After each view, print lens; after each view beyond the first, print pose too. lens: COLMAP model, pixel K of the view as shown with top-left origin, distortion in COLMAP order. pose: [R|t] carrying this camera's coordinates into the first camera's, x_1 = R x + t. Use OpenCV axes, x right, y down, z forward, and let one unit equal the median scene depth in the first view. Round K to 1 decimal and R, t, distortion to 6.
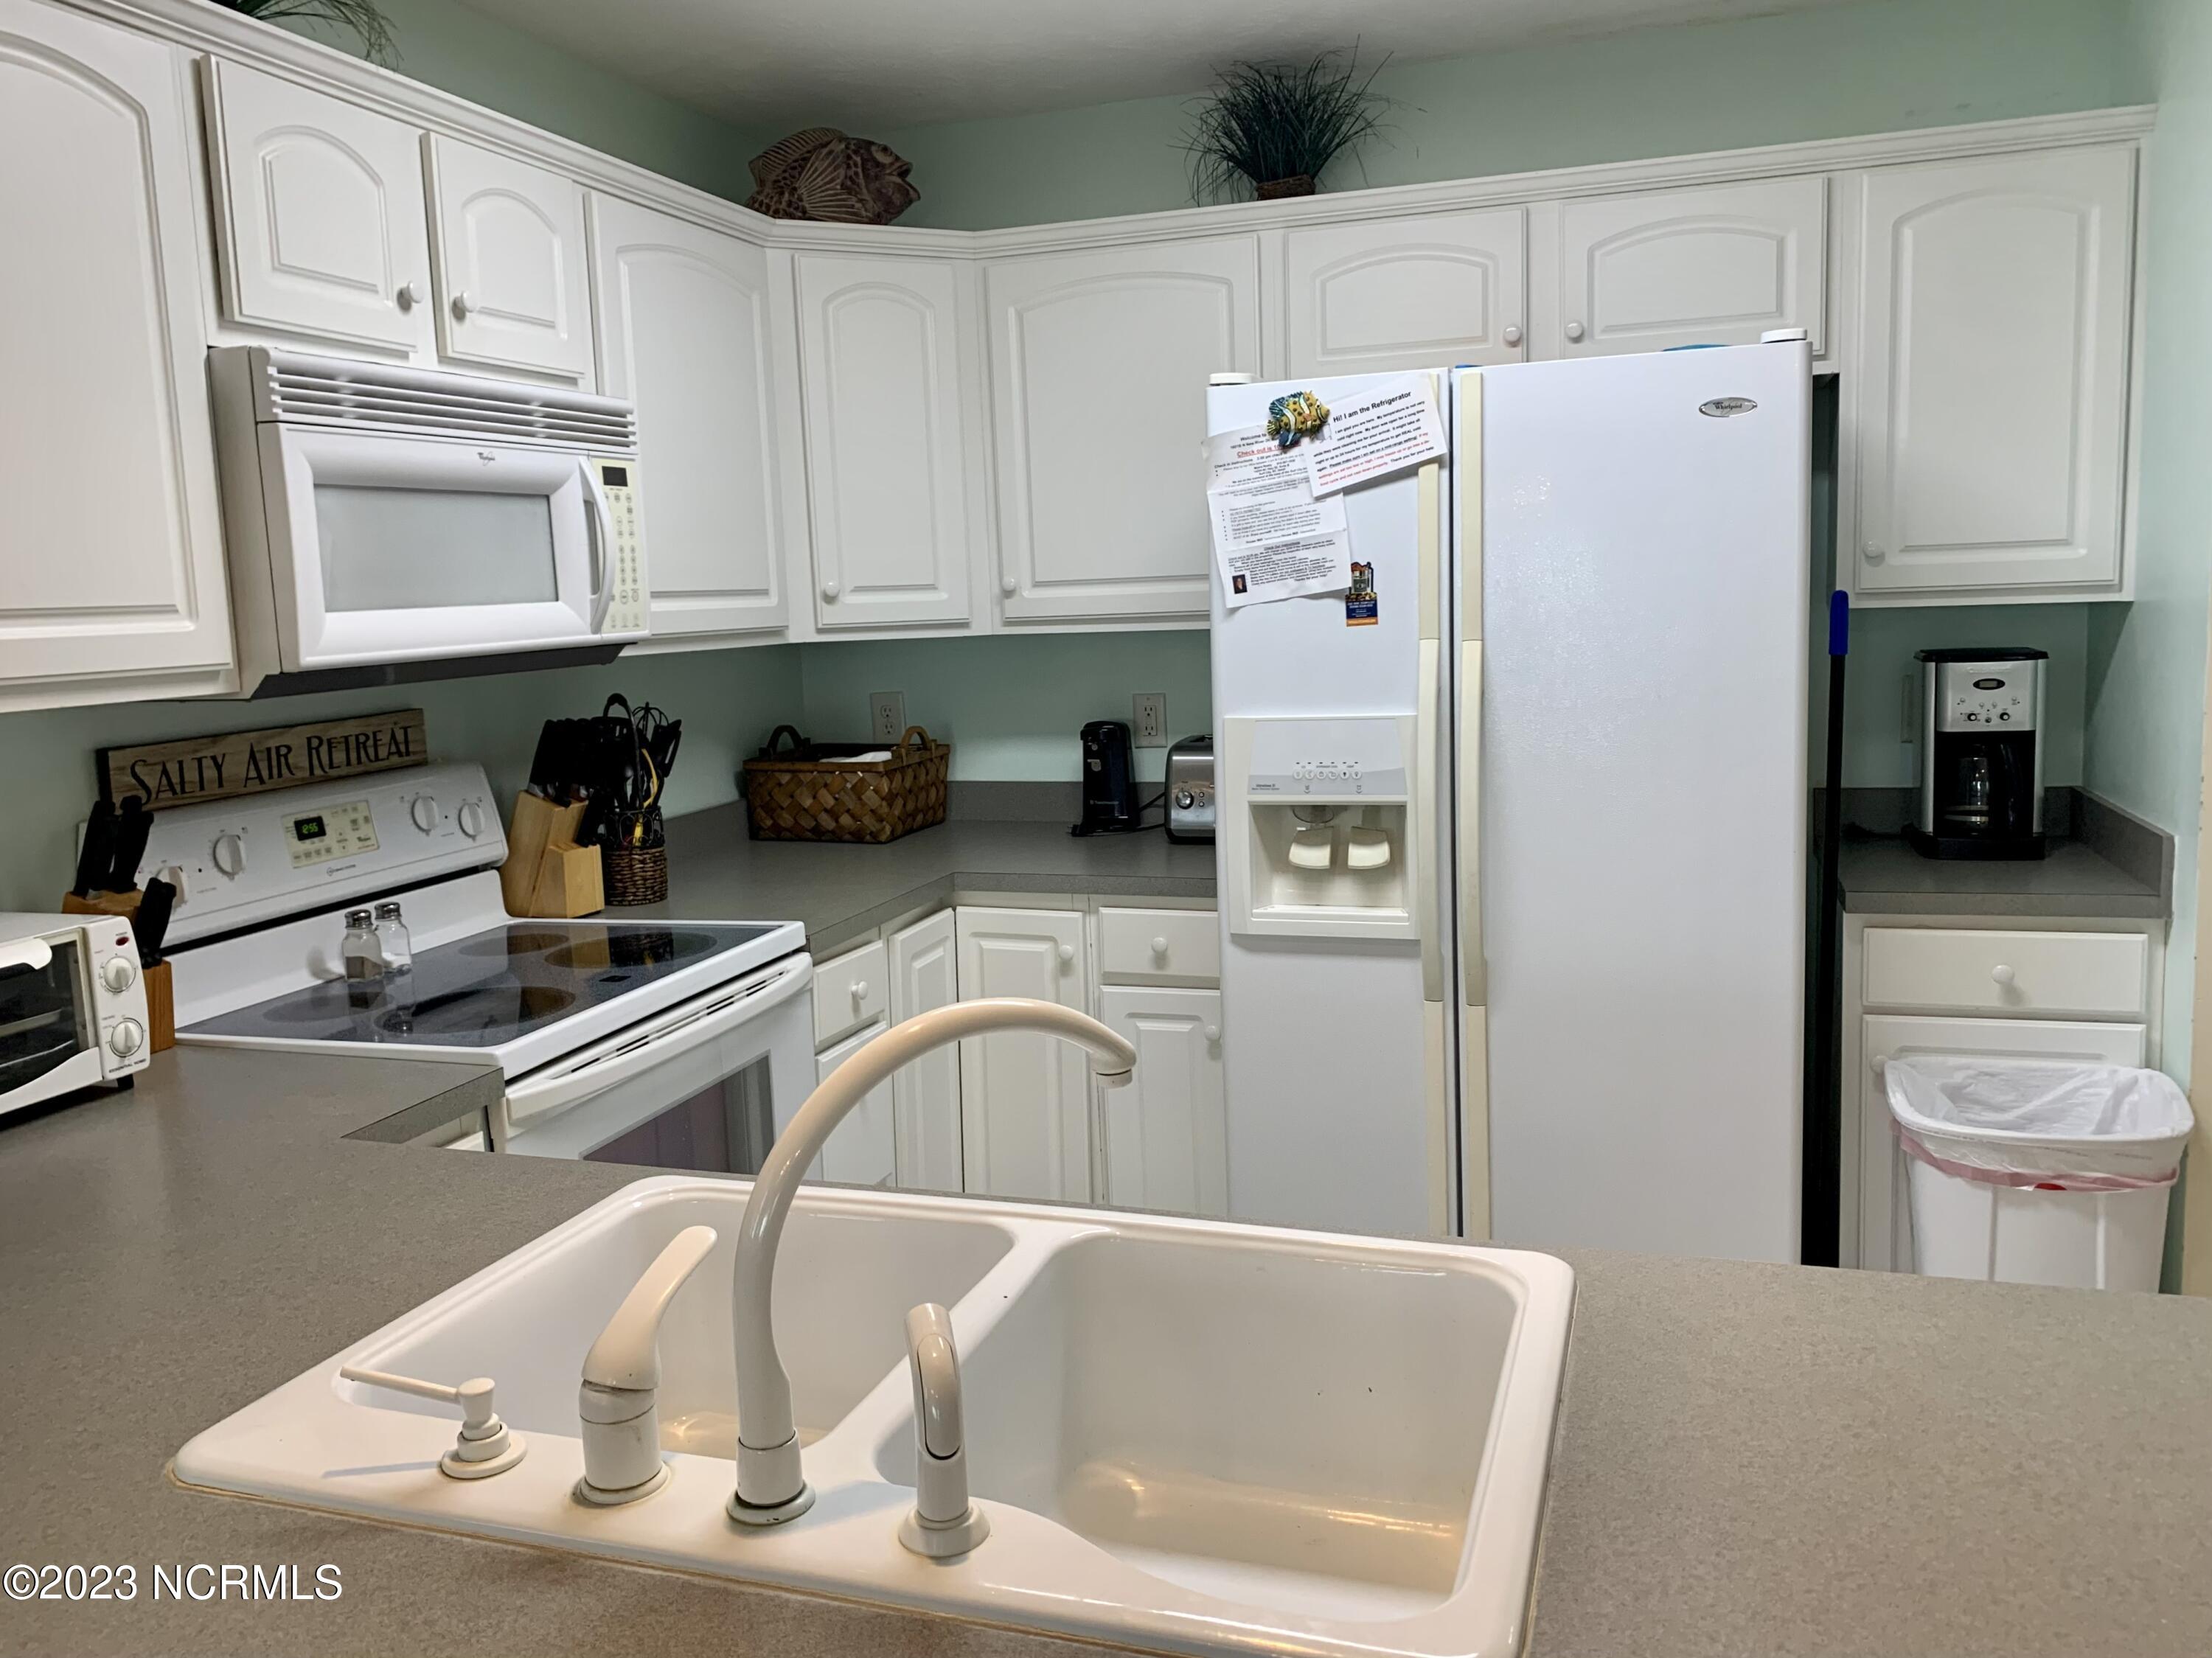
lens RADIAL K [[1716.0, 0, 1099.7], [0, 1716.0, 818.1], [0, 0, 1]] dist [0.078014, -0.107938]
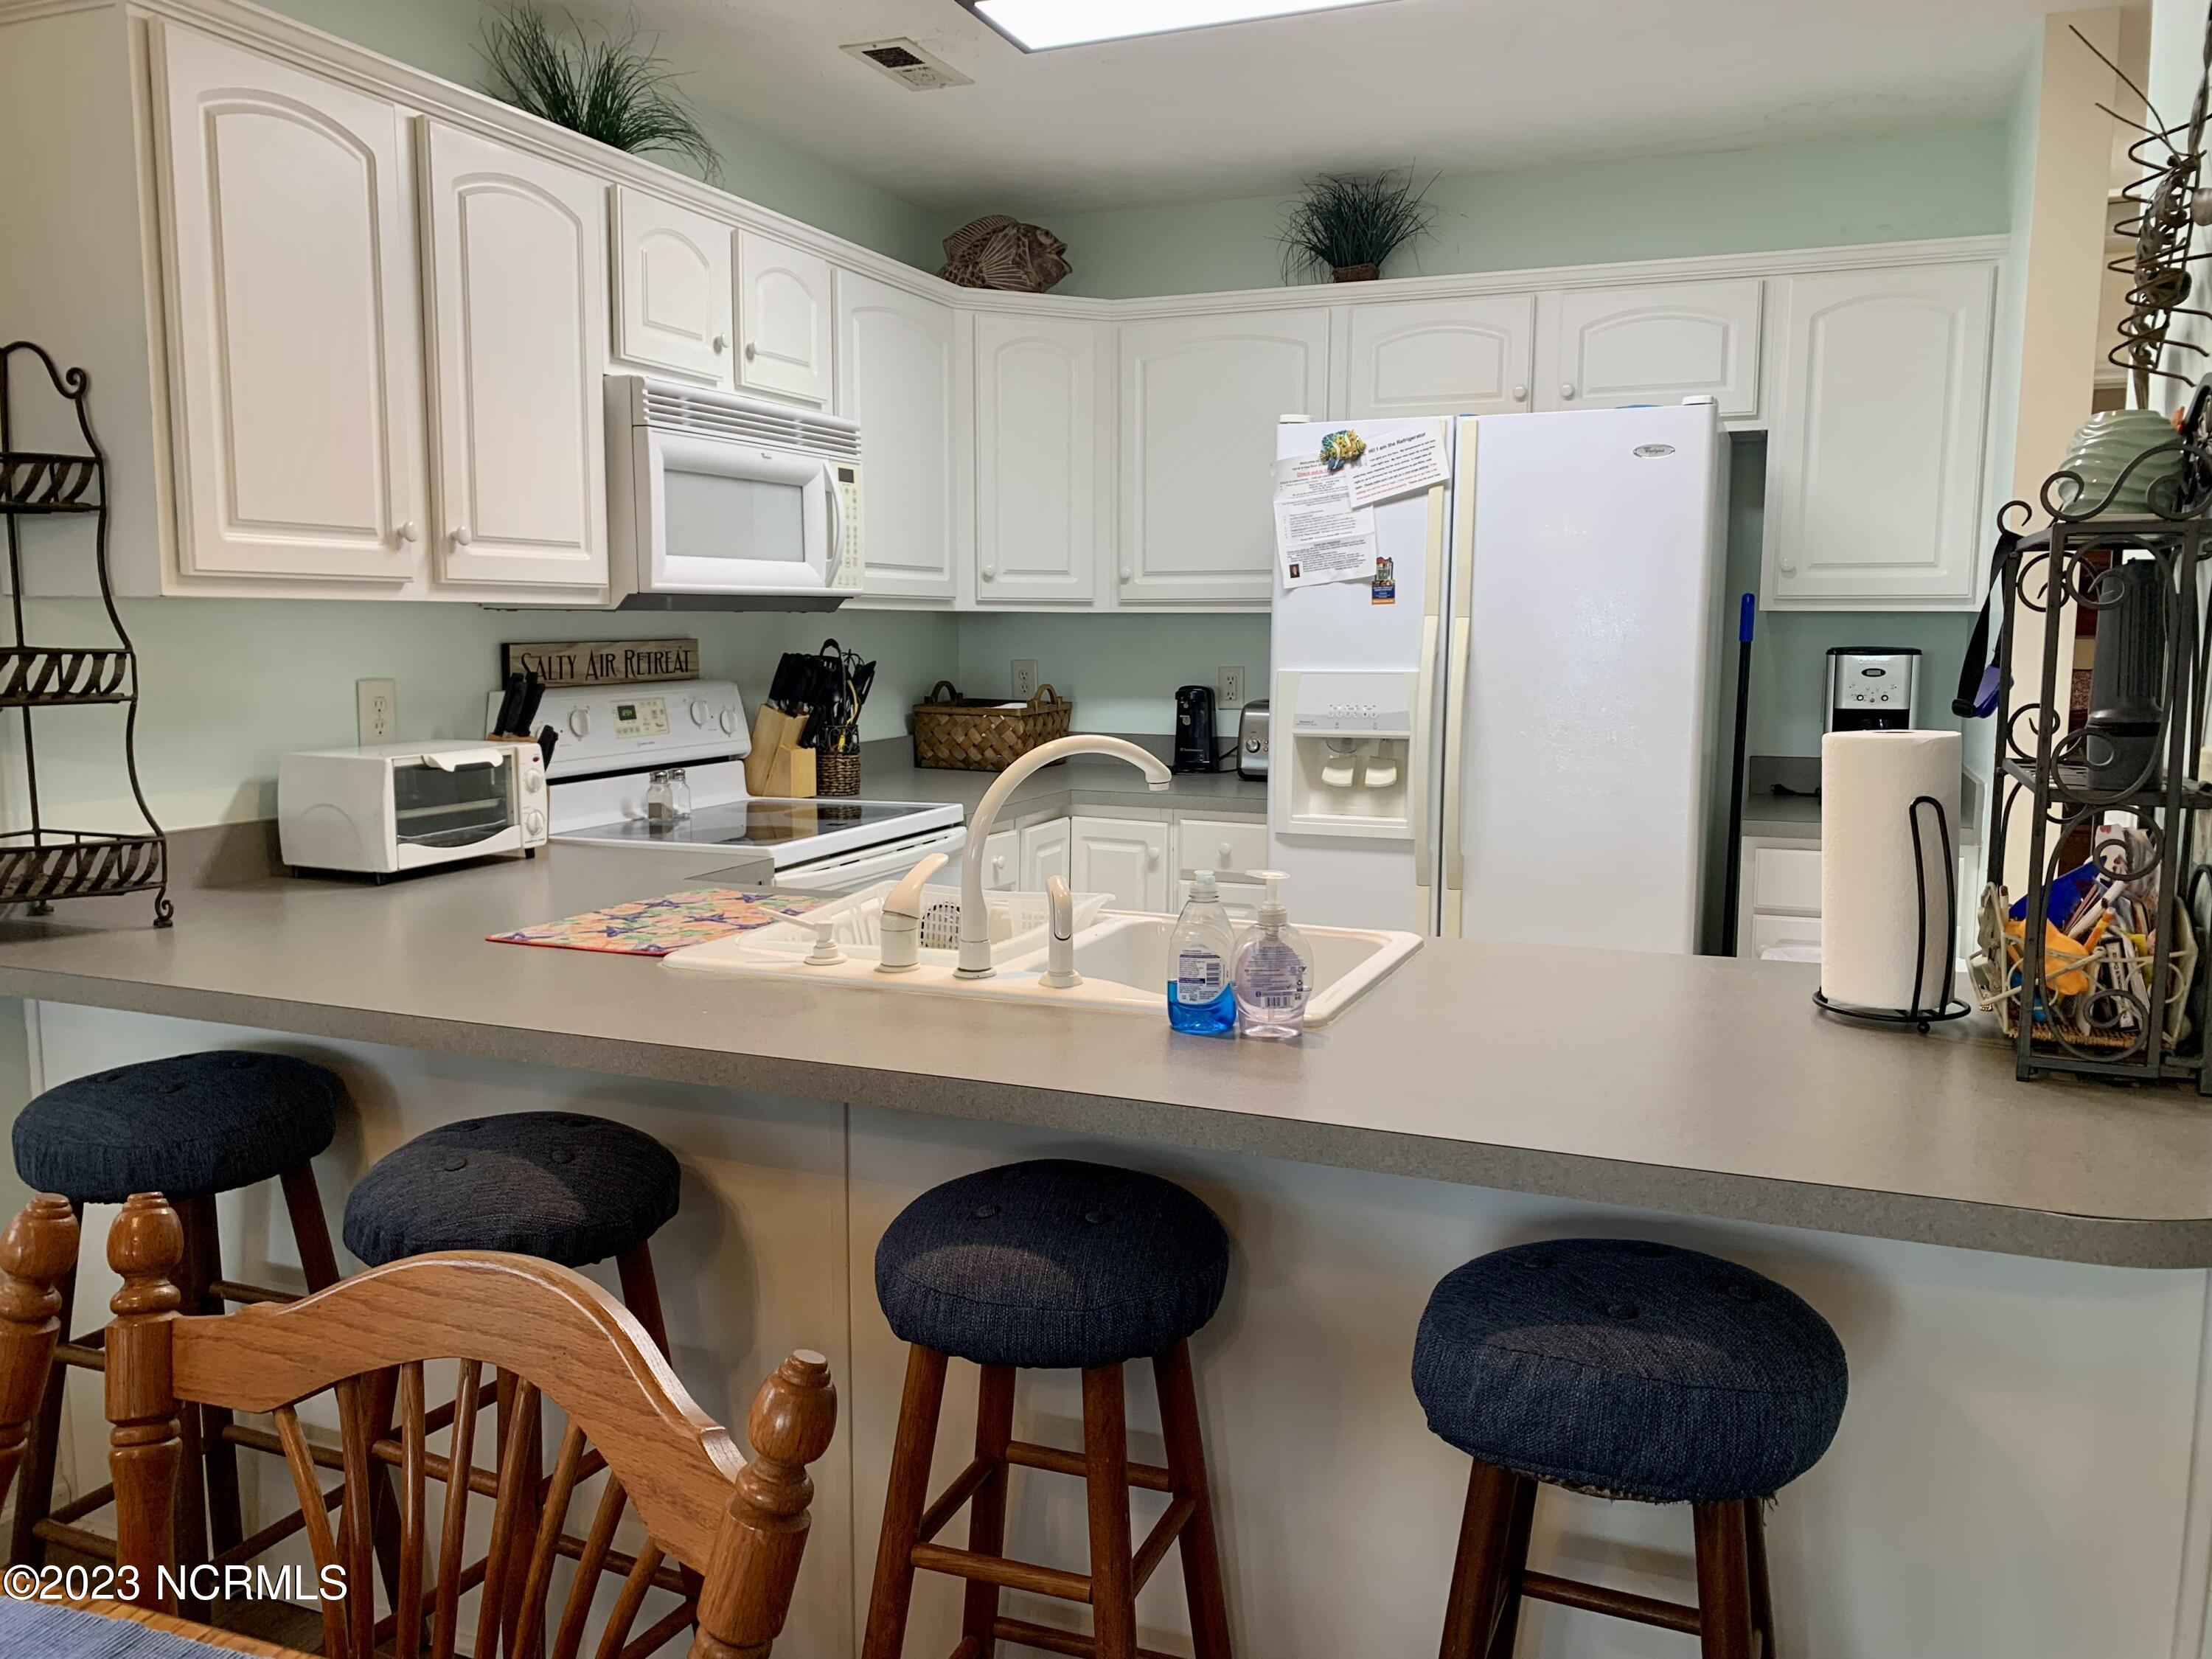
lens RADIAL K [[1690.2, 0, 1100.1], [0, 1690.2, 844.3], [0, 0, 1]] dist [0.105221, -0.185858]
pose [[0.996686, 0.049502, -0.064556, 0.026043], [-0.049703, 0.998763, -0.001503, 0.087748], [0.064402, 0.004706, 0.997913, -0.338525]]
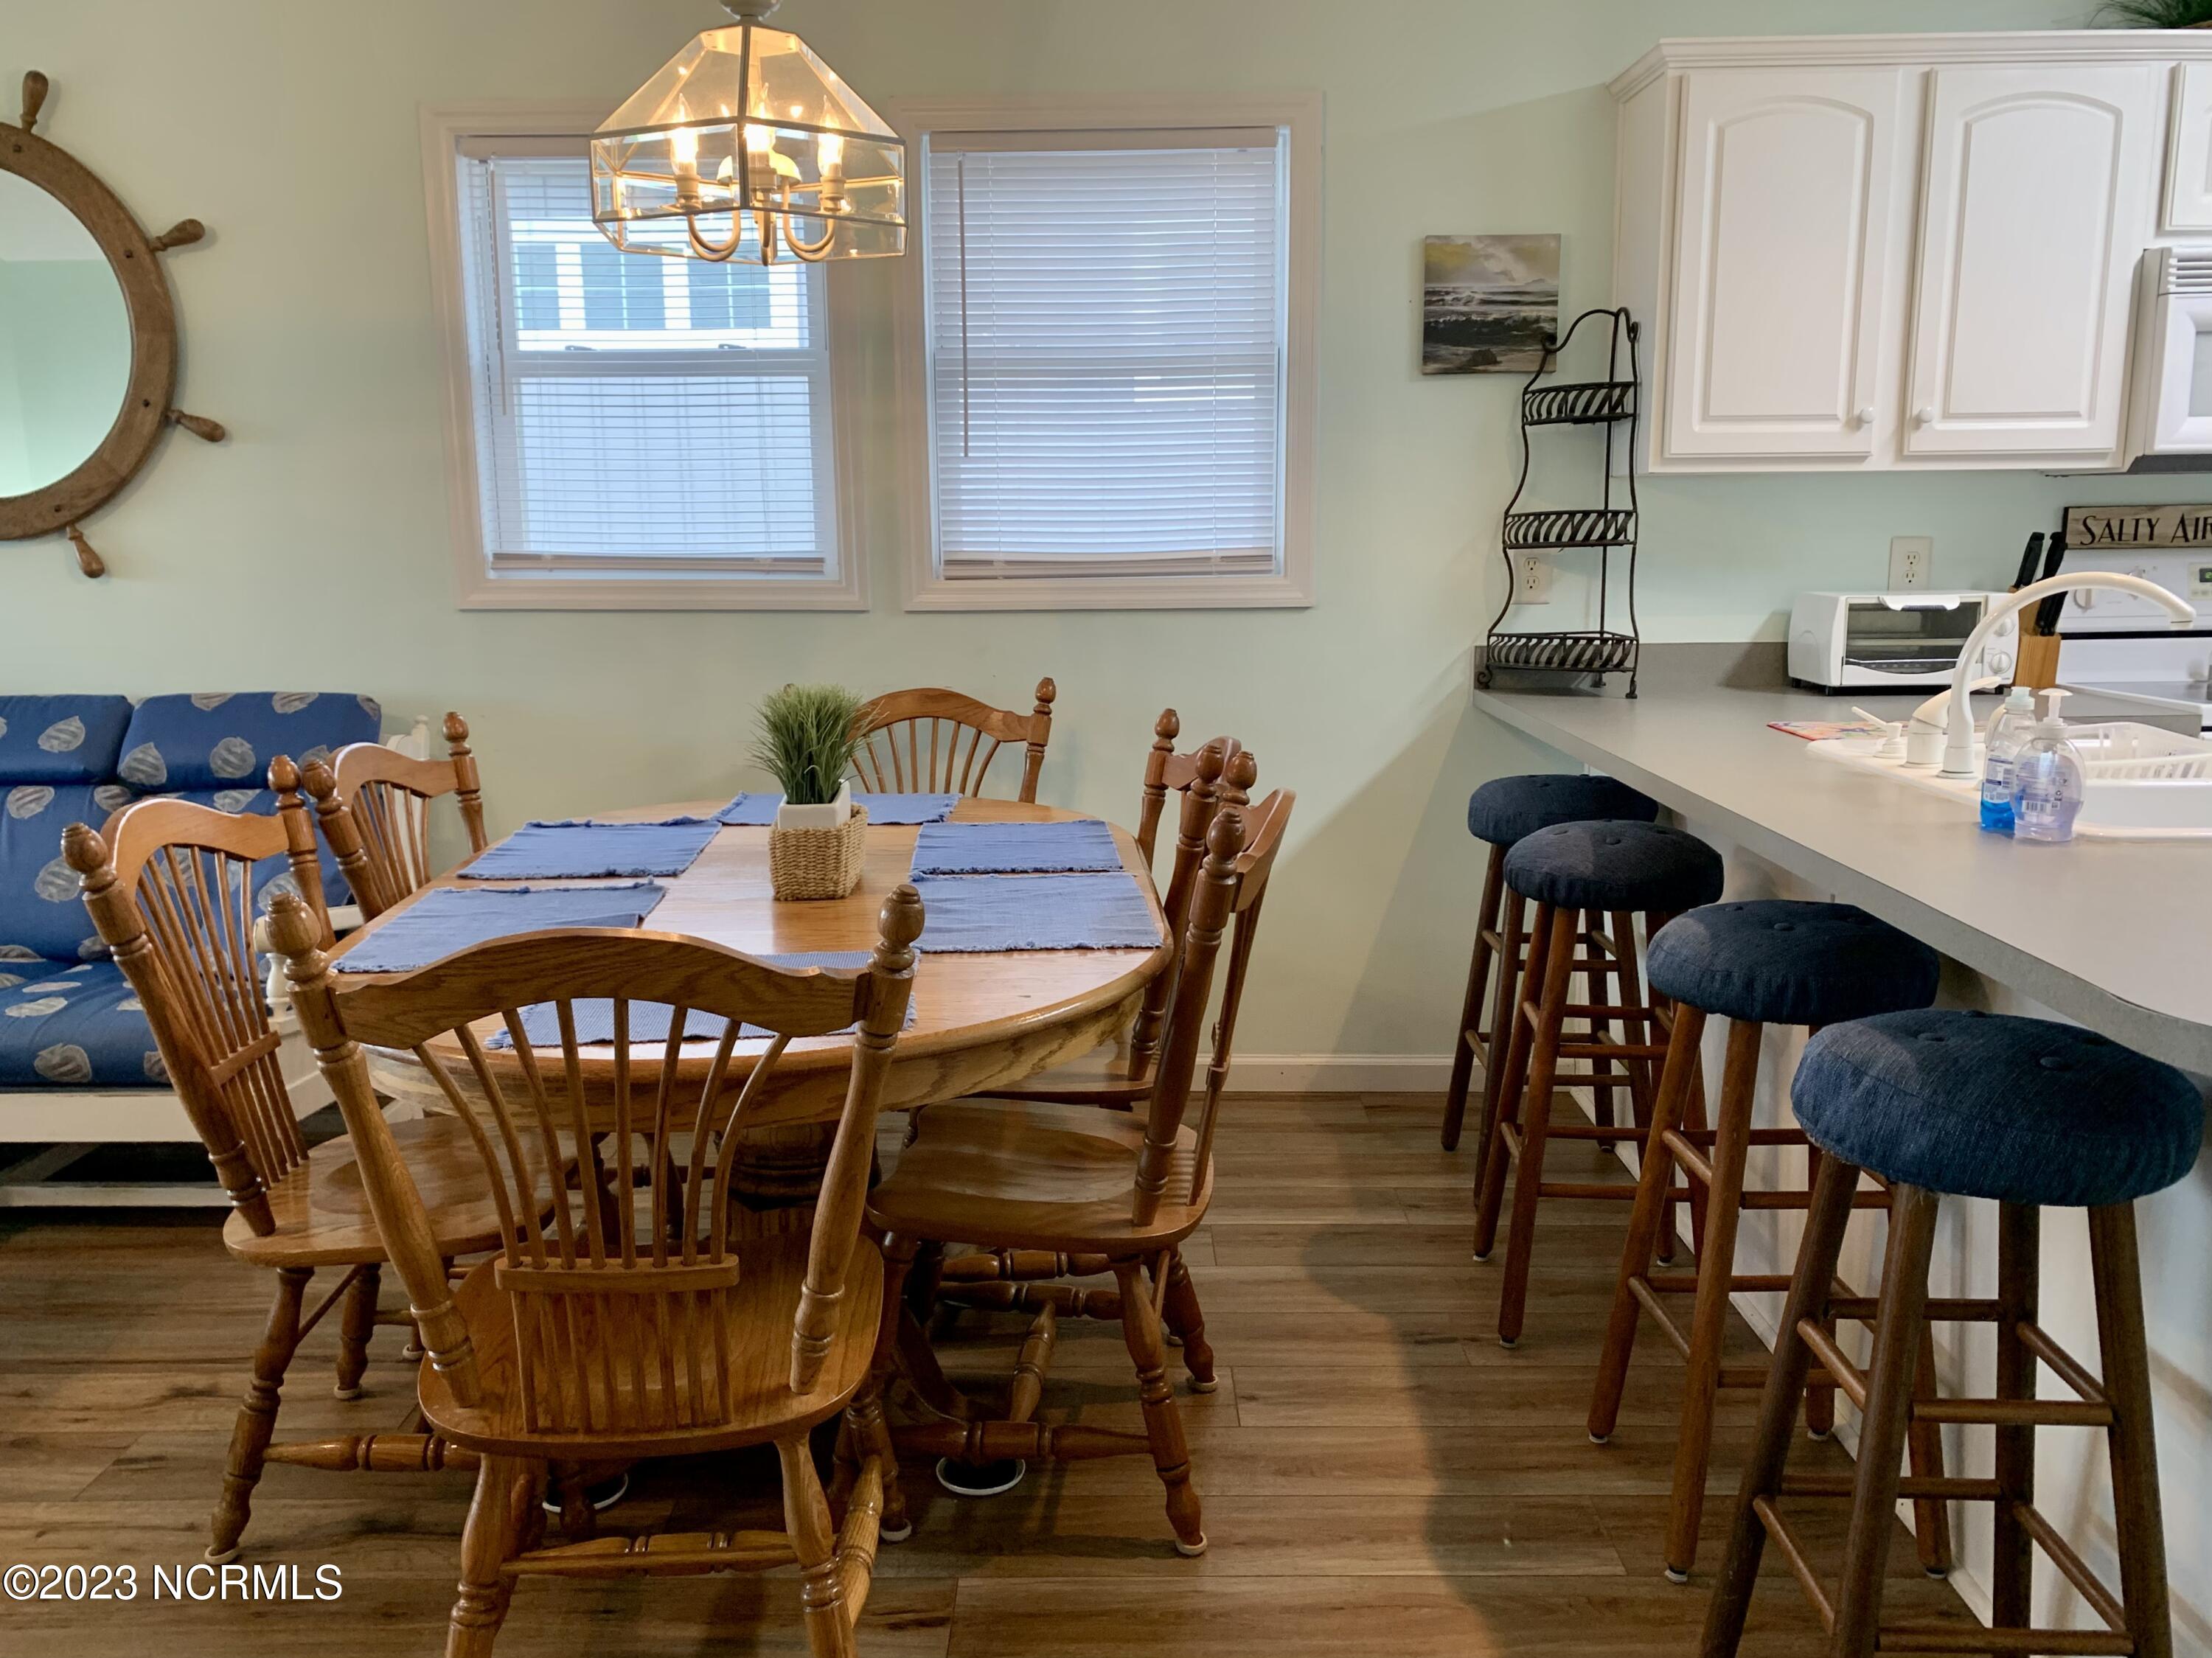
lens RADIAL K [[1775.5, 0, 1107.3], [0, 1775.5, 902.2], [0, 0, 1]] dist [-0.008792, -0.006499]
pose [[0.294129, 0.230350, -0.927592, 0.643223], [-0.124794, 0.971470, 0.201675, 0.080456], [0.947584, 0.056440, 0.314483, -0.294905]]
